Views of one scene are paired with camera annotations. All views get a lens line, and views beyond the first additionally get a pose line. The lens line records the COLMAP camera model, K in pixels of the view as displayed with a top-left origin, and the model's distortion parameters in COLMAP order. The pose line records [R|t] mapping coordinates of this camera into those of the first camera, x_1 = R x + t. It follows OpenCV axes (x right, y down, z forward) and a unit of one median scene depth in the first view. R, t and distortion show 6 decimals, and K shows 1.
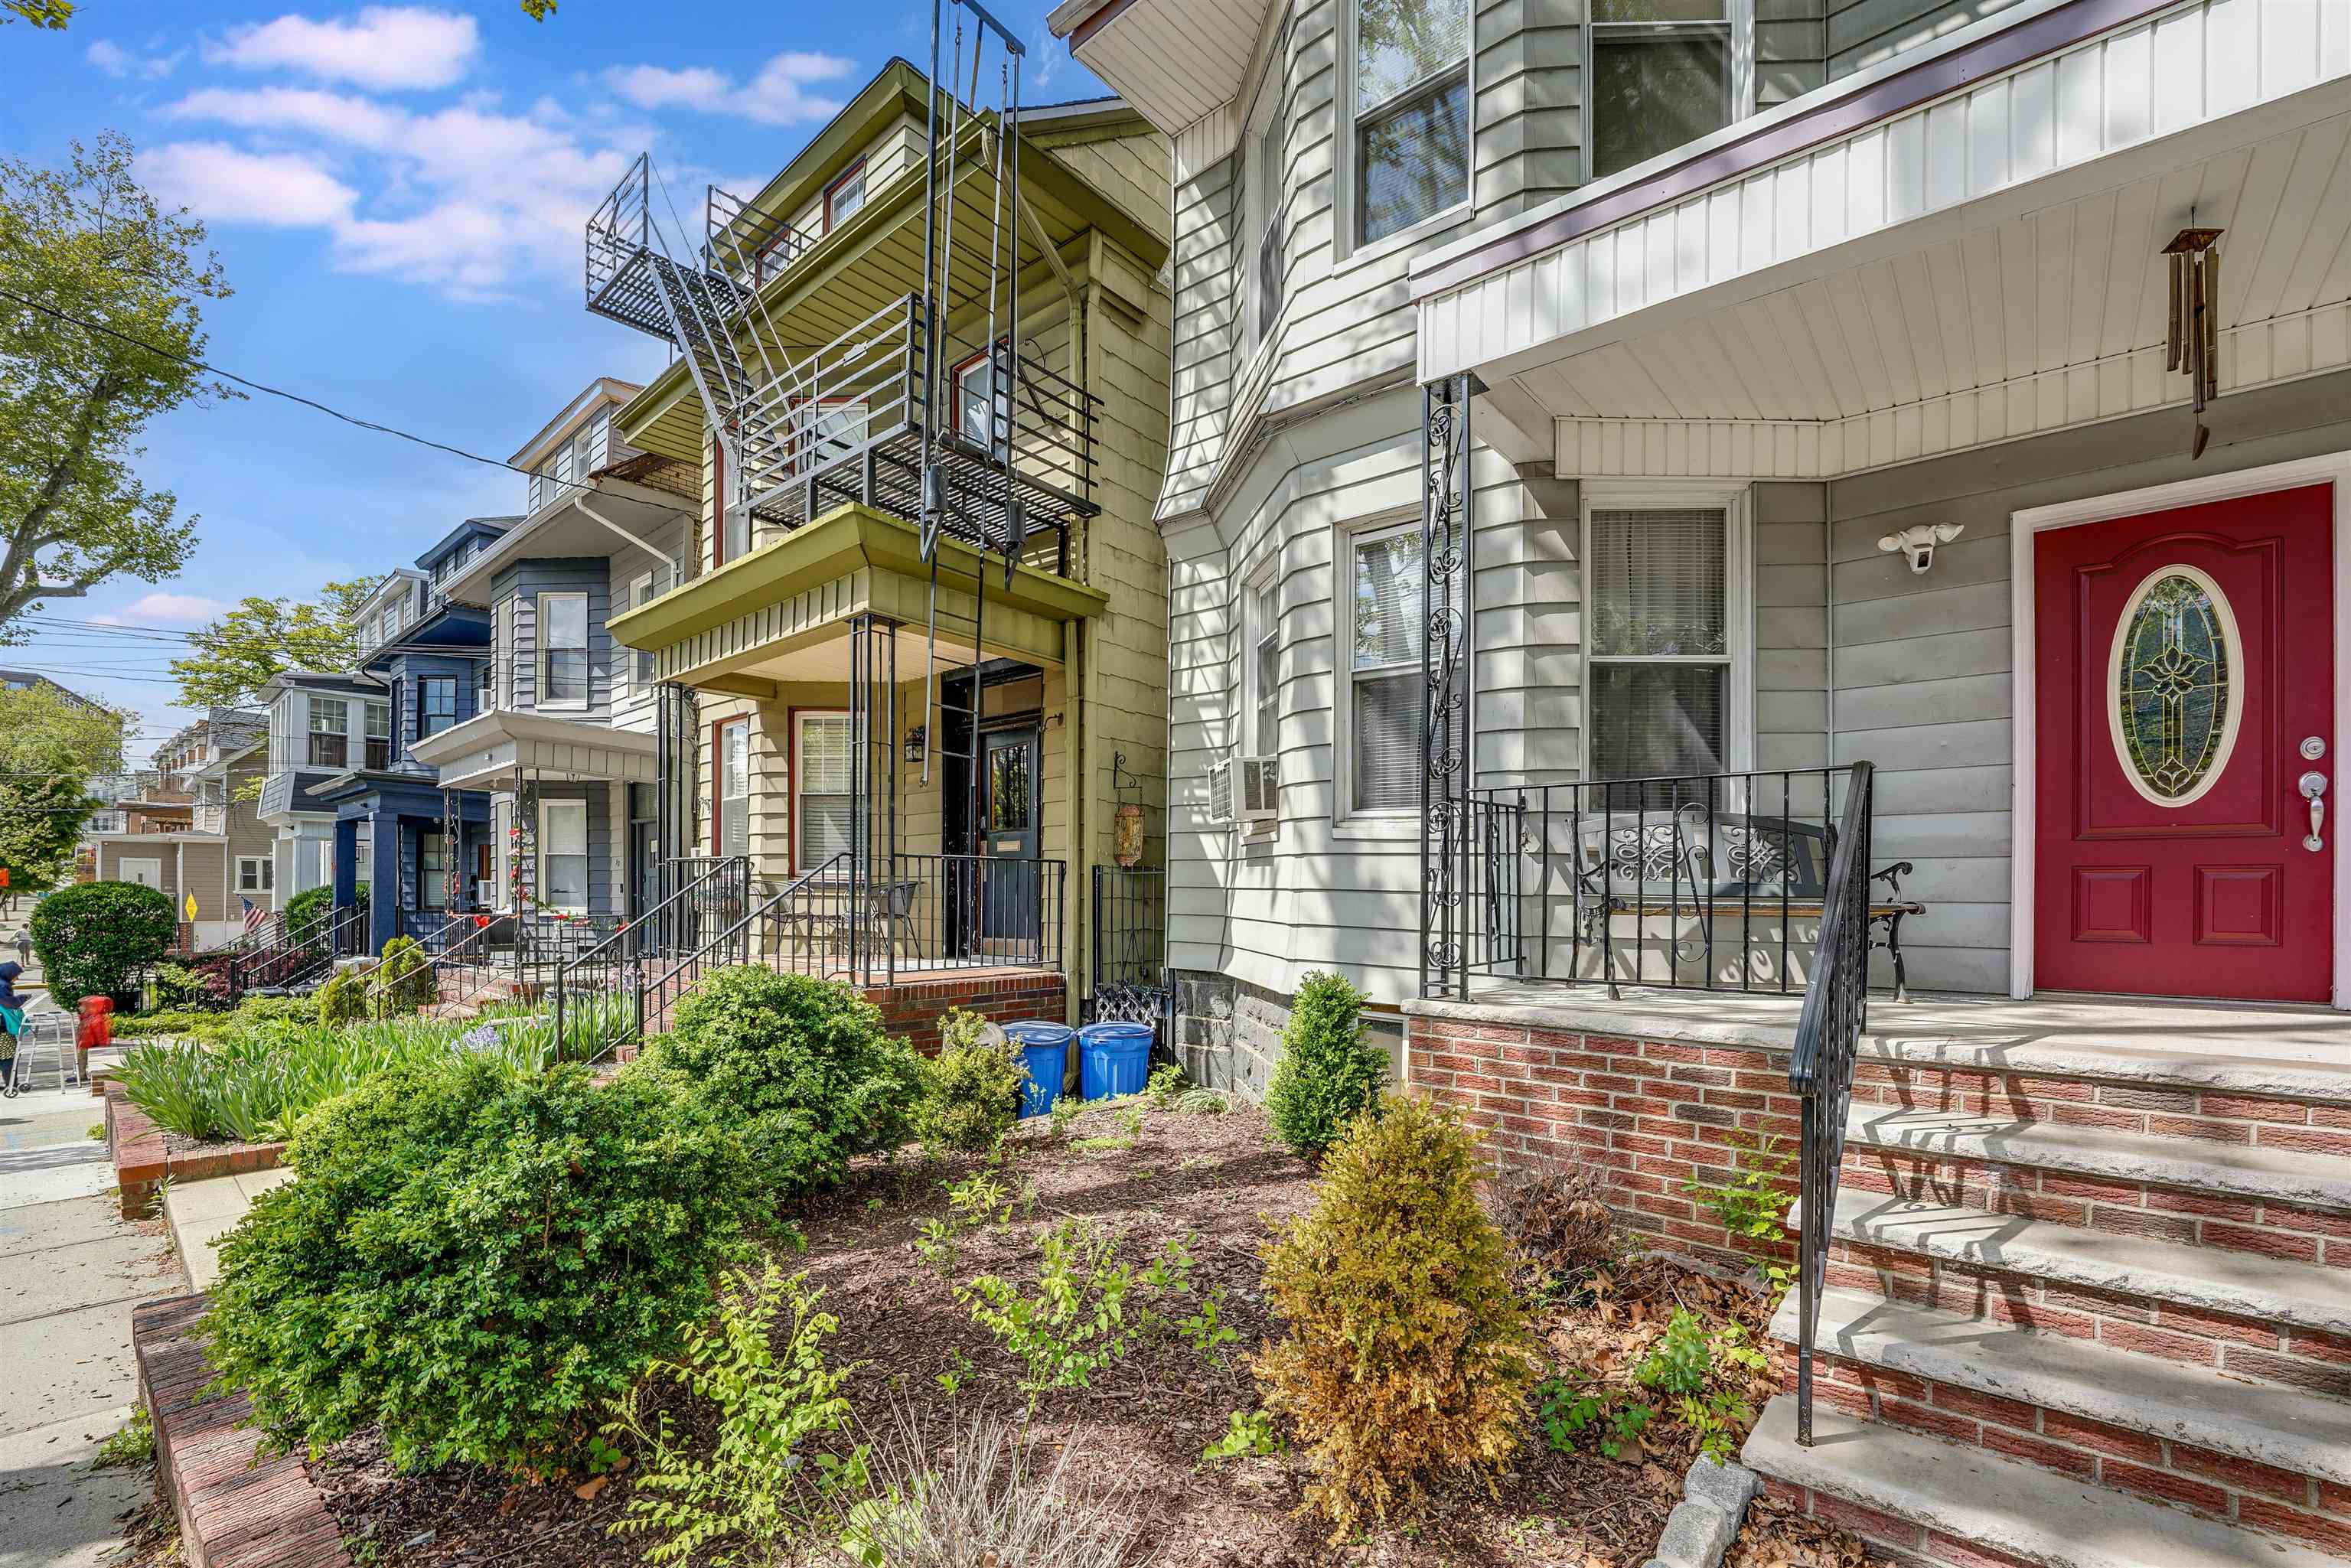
lens RADIAL K [[993.8, 0, 1174.6], [0, 993.8, 909.6], [0, 0, 1]] dist [-0.023129, 0.000134]
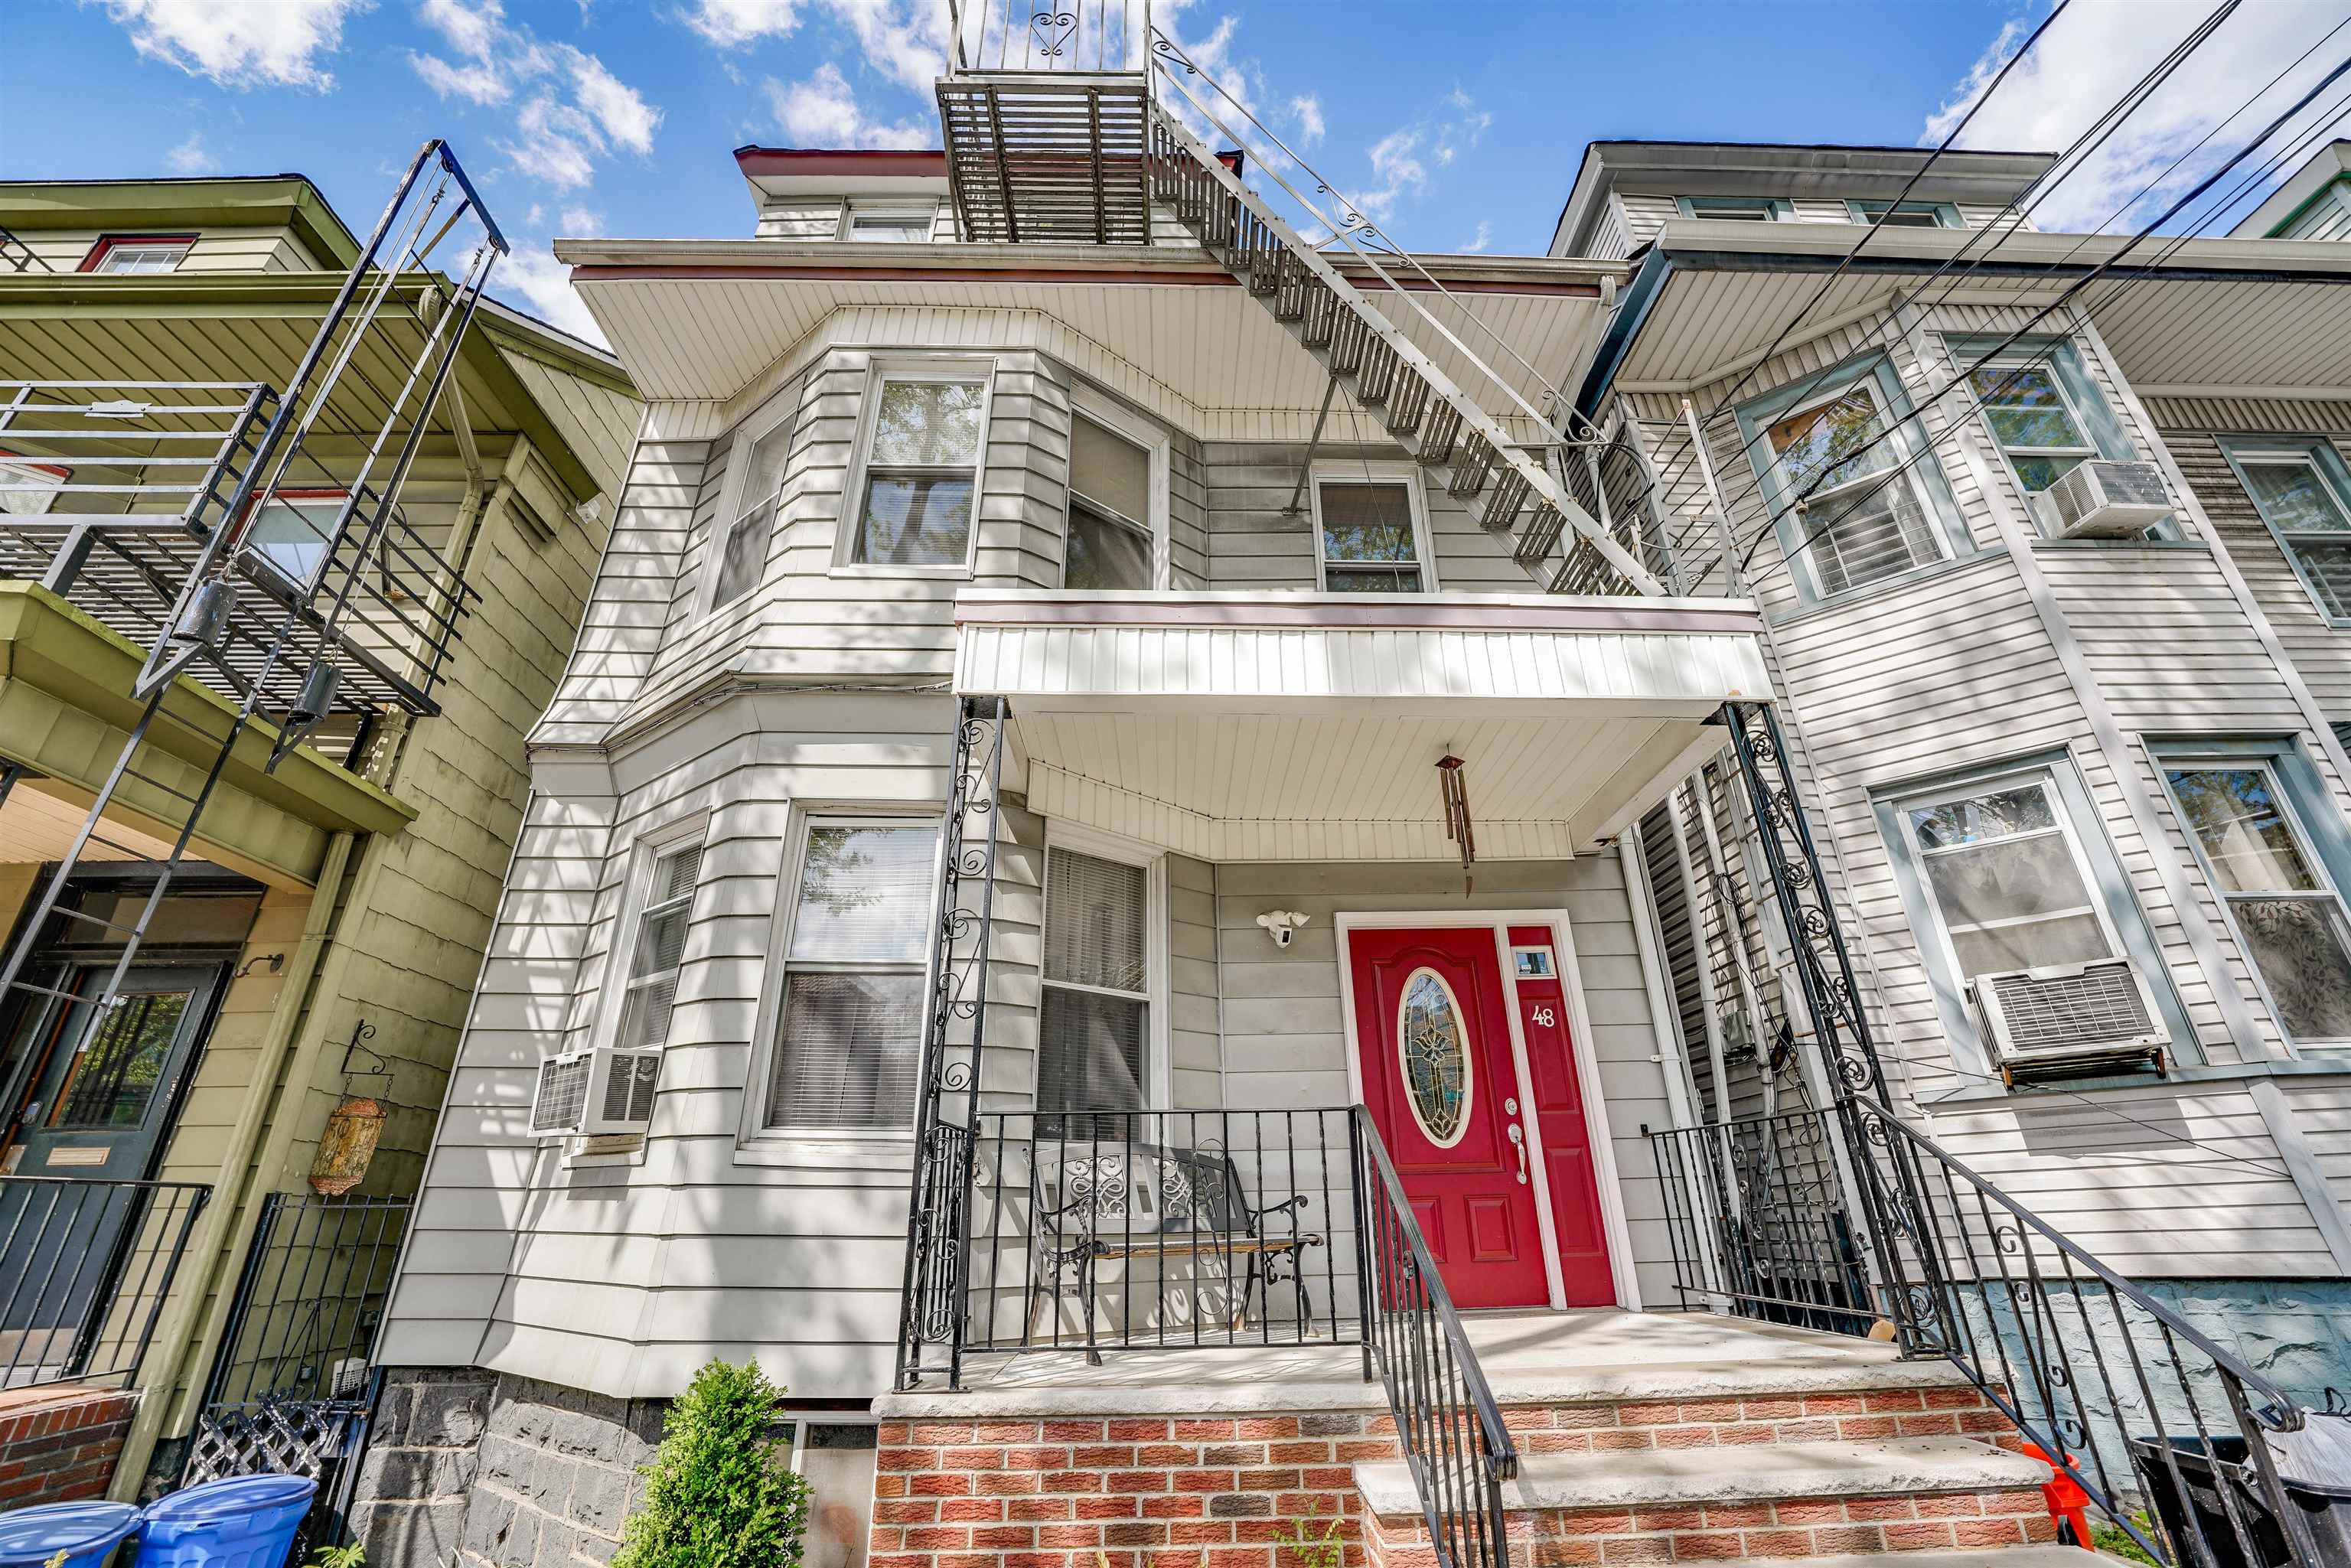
lens RADIAL K [[961.8, 0, 1175.5], [0, 961.8, 784.0], [0, 0, 1]] dist [-0.030940, 0.004868]
pose [[0.740079, 0.256925, 0.621508, -0.121366], [0.033744, 0.908798, -0.415869, -0.018673], [-0.671672, 0.328748, 0.663913, 0.150758]]
